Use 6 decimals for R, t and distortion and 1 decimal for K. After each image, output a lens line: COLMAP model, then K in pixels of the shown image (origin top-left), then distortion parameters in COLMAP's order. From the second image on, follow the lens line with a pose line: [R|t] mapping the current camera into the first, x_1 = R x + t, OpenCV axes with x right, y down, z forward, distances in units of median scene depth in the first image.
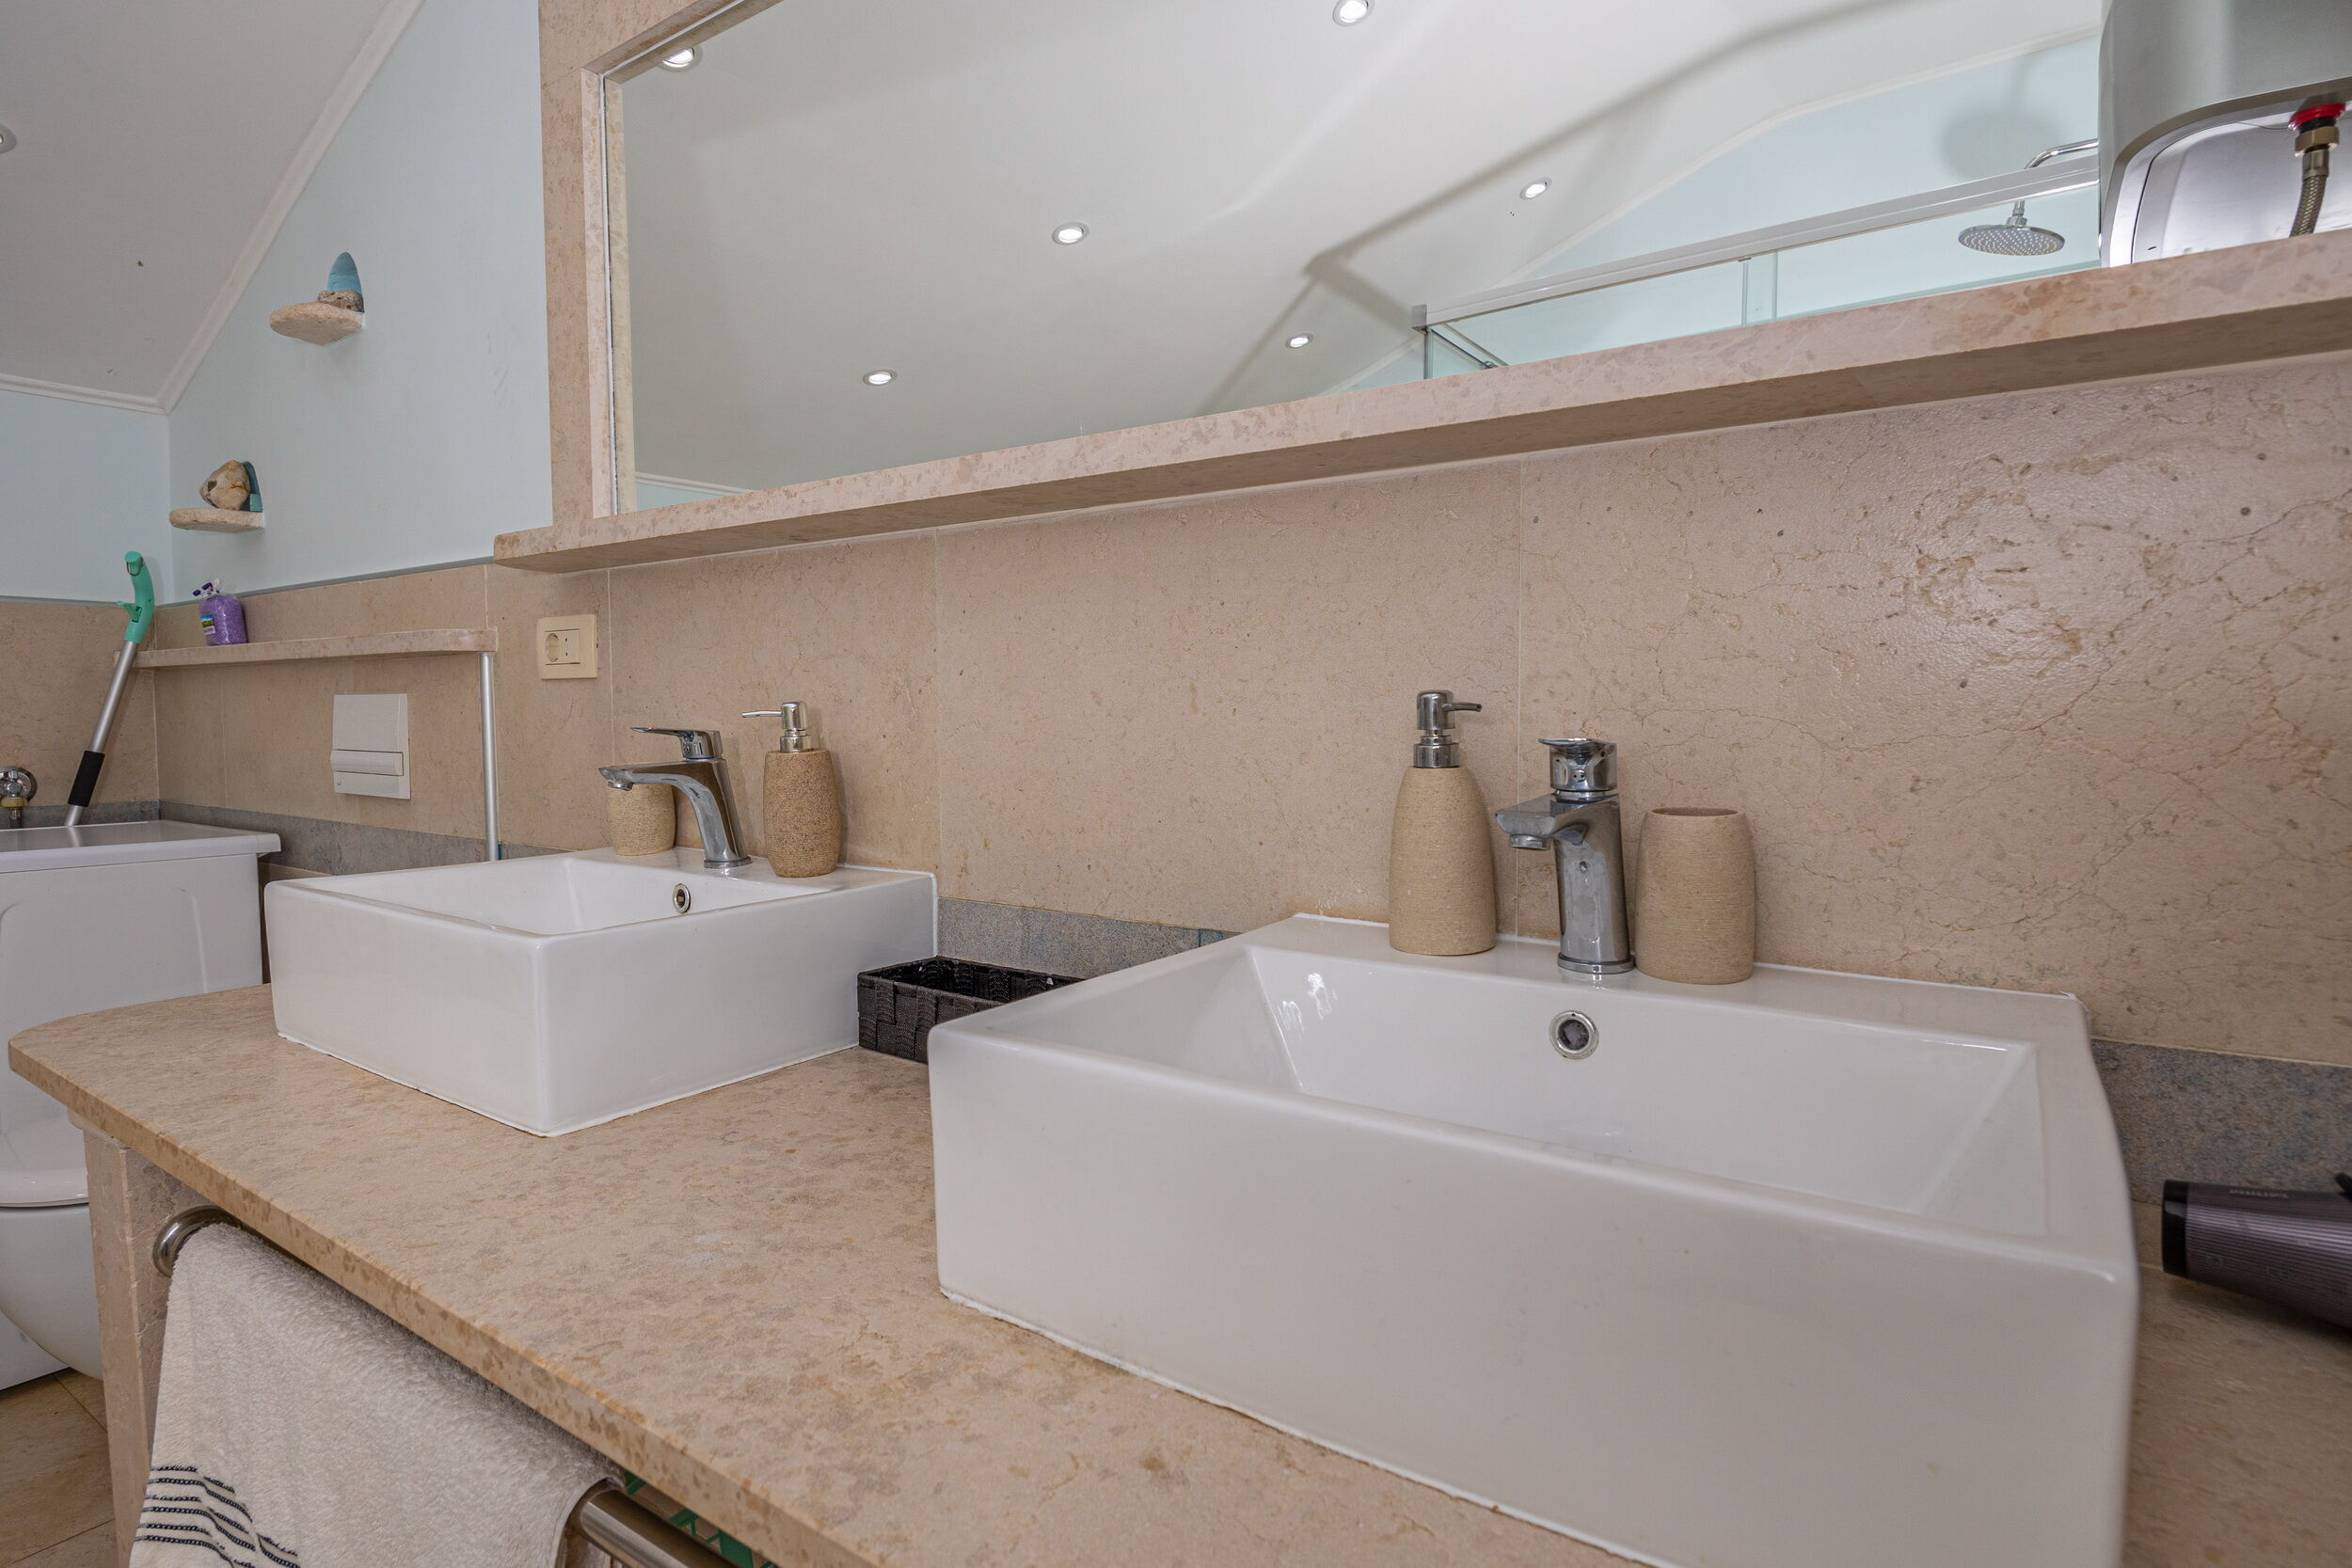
lens RADIAL K [[1220.0, 0, 1176.0], [0, 1220.0, 784.0], [0, 0, 1]] dist [-0.012969, -0.000493]
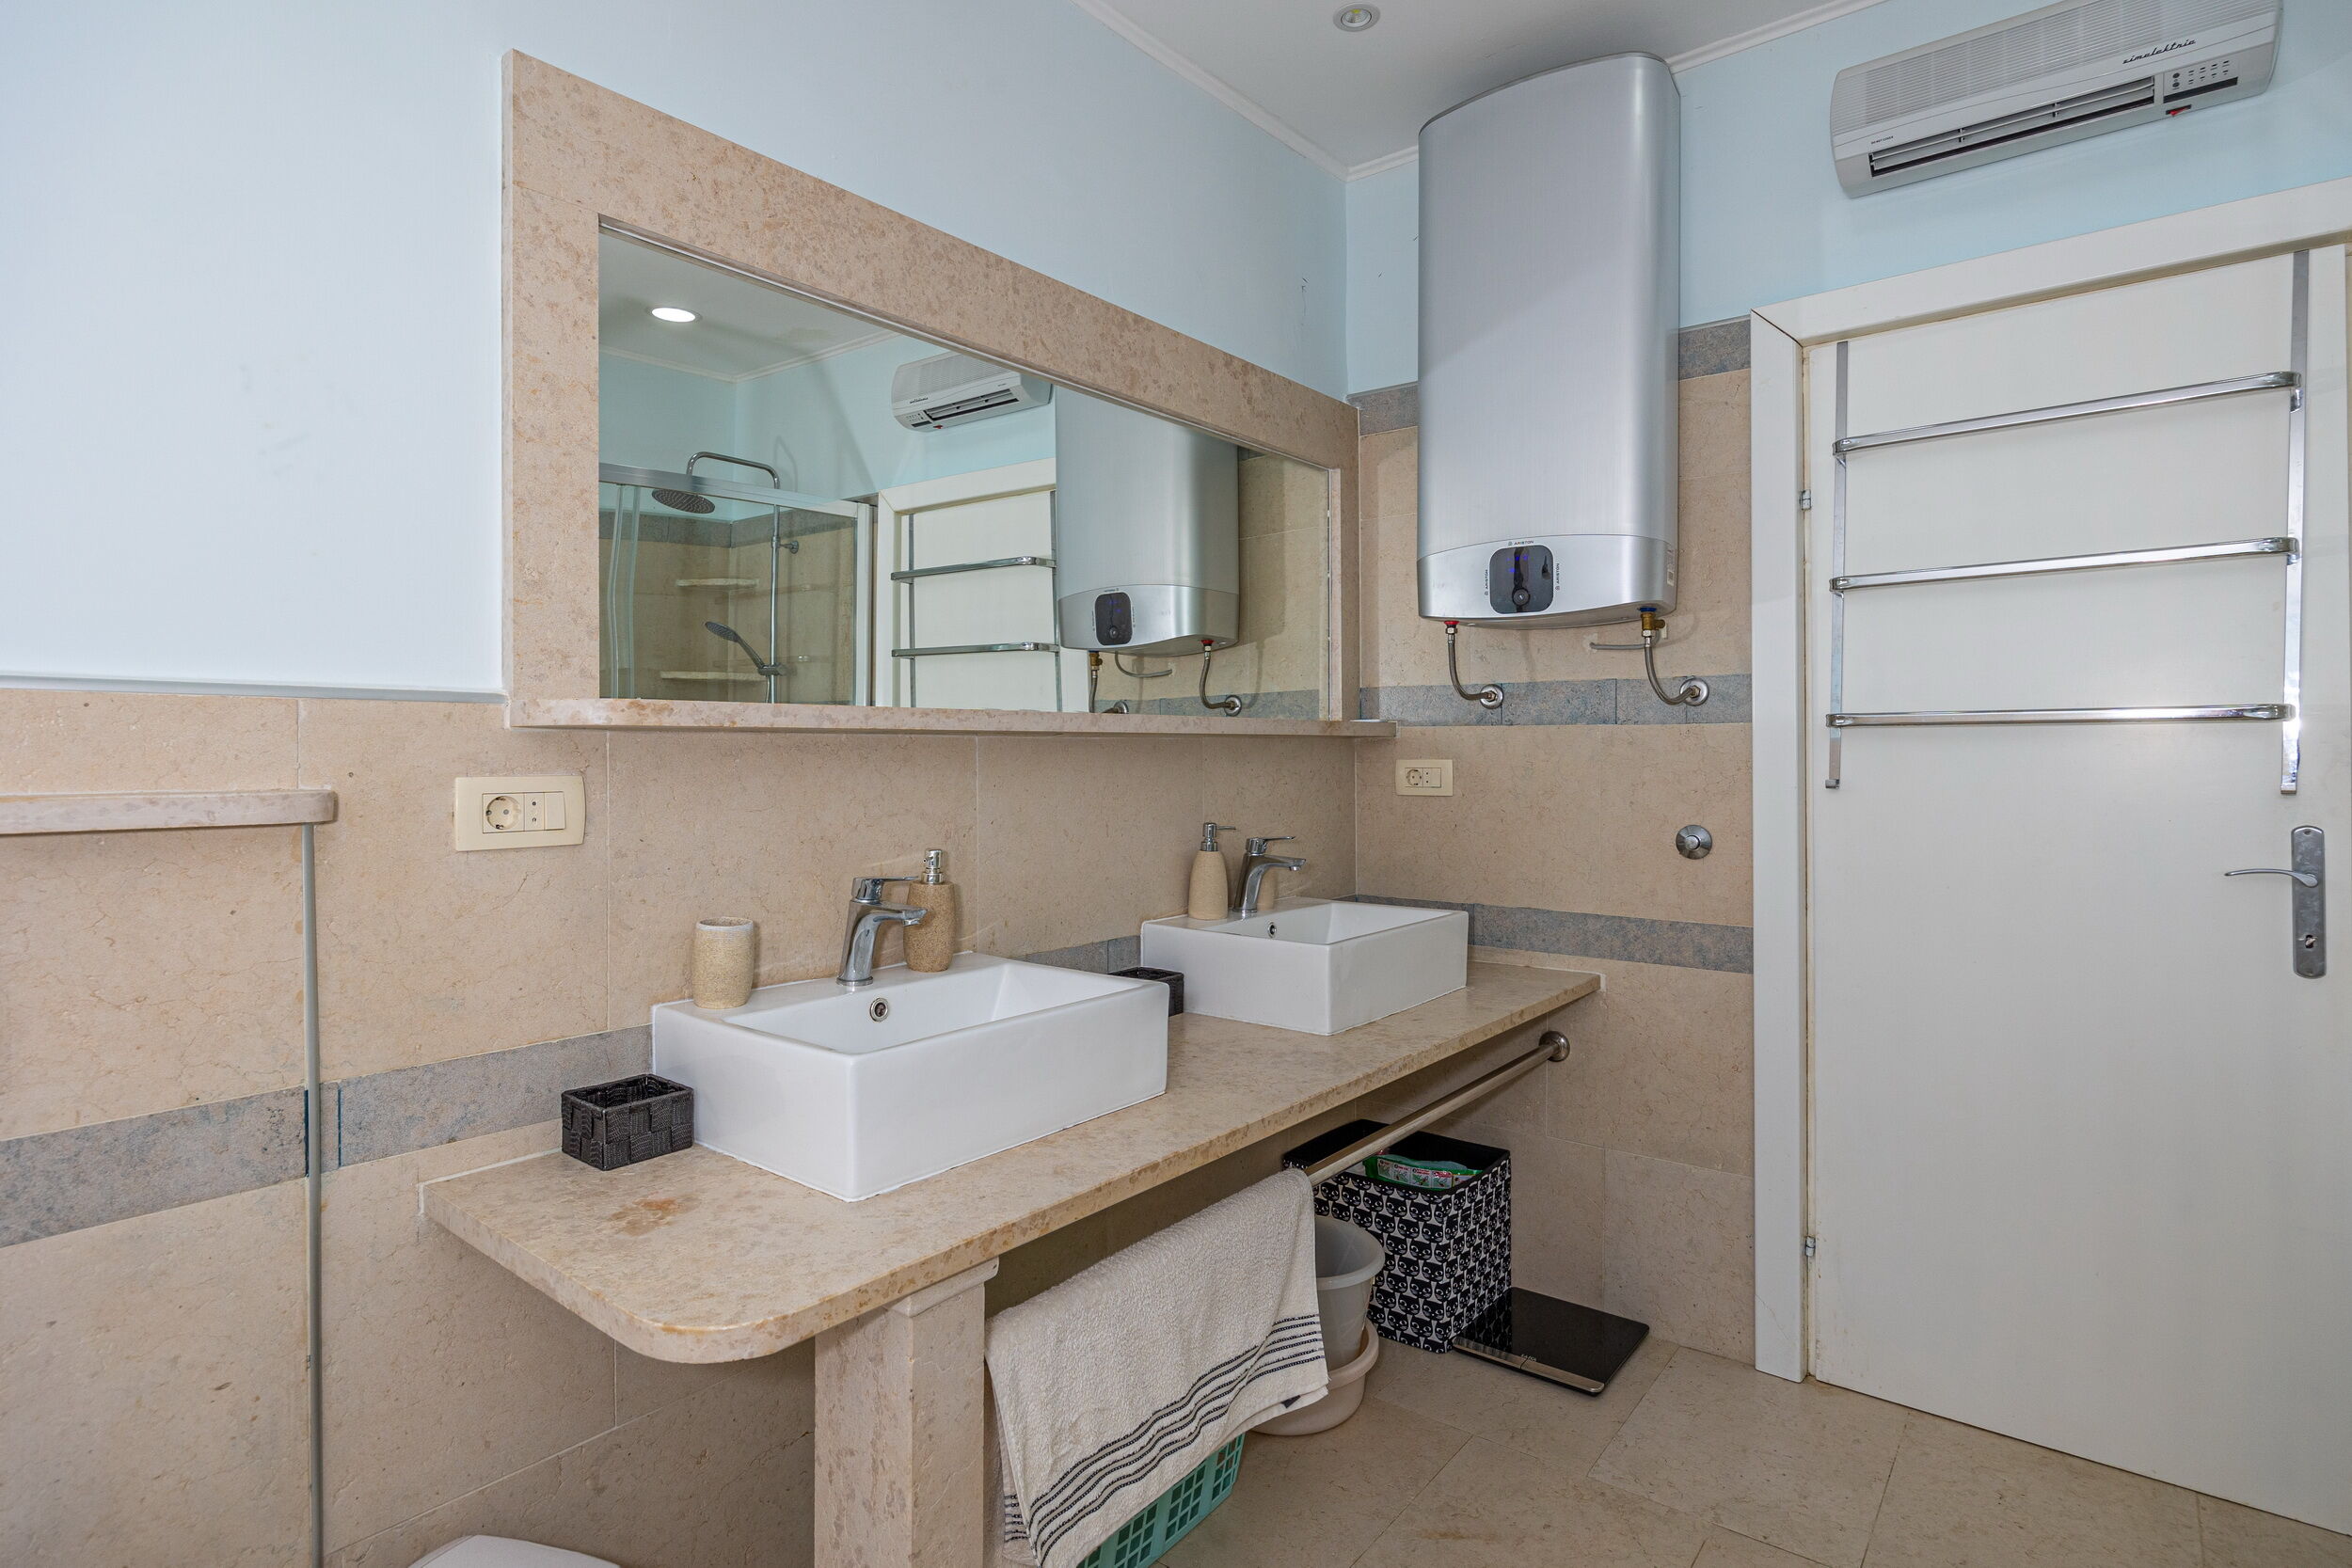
lens RADIAL K [[1198.3, 0, 1180.6], [0, 1198.3, 752.5], [0, 0, 1]] dist [-0.009125, 0.000149]
pose [[0.065938, 0.005142, 0.997810, -2.395310], [0.068672, 0.997592, -0.009679, -0.206280], [-0.995458, 0.069160, 0.065426, 0.855159]]
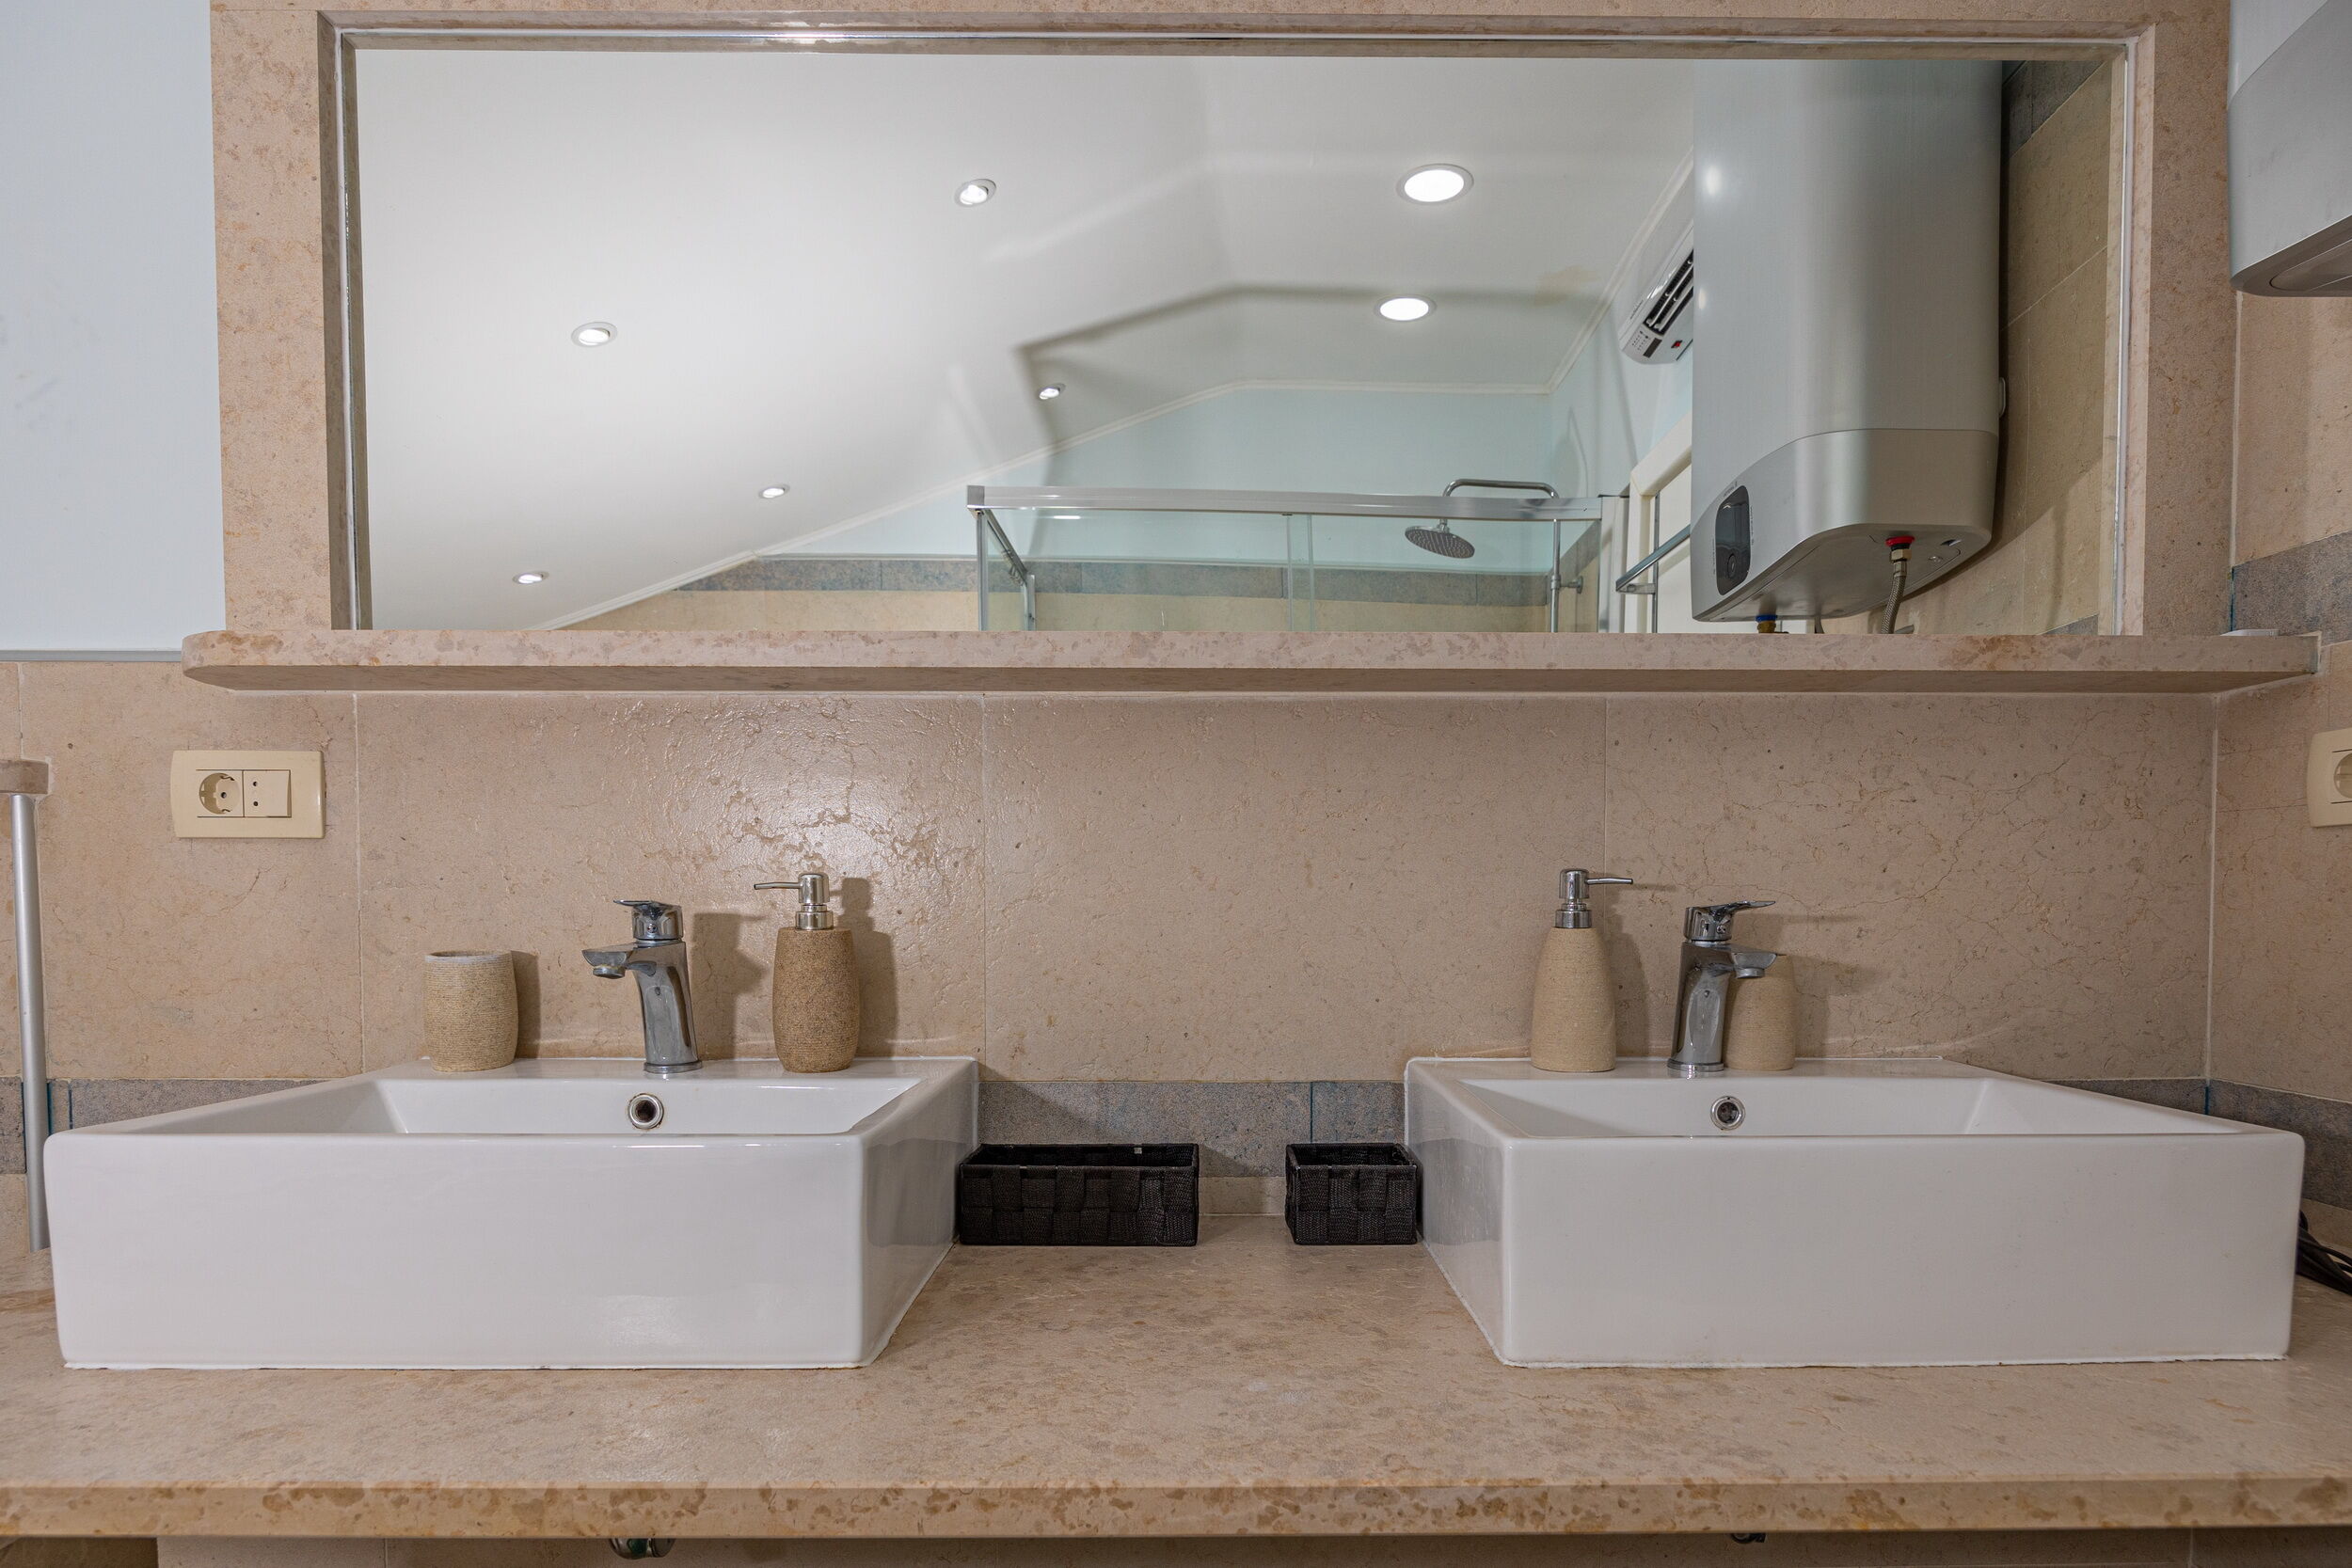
lens RADIAL K [[1286.0, 0, 1223.5], [0, 1286.0, 962.4], [0, 0, 1]] dist [-0.011012, -0.000385]
pose [[0.811975, -0.020501, 0.583333, -0.862301], [0.033155, 0.999389, -0.011027, 0.024458], [-0.582750, 0.028294, 0.812159, 0.110233]]
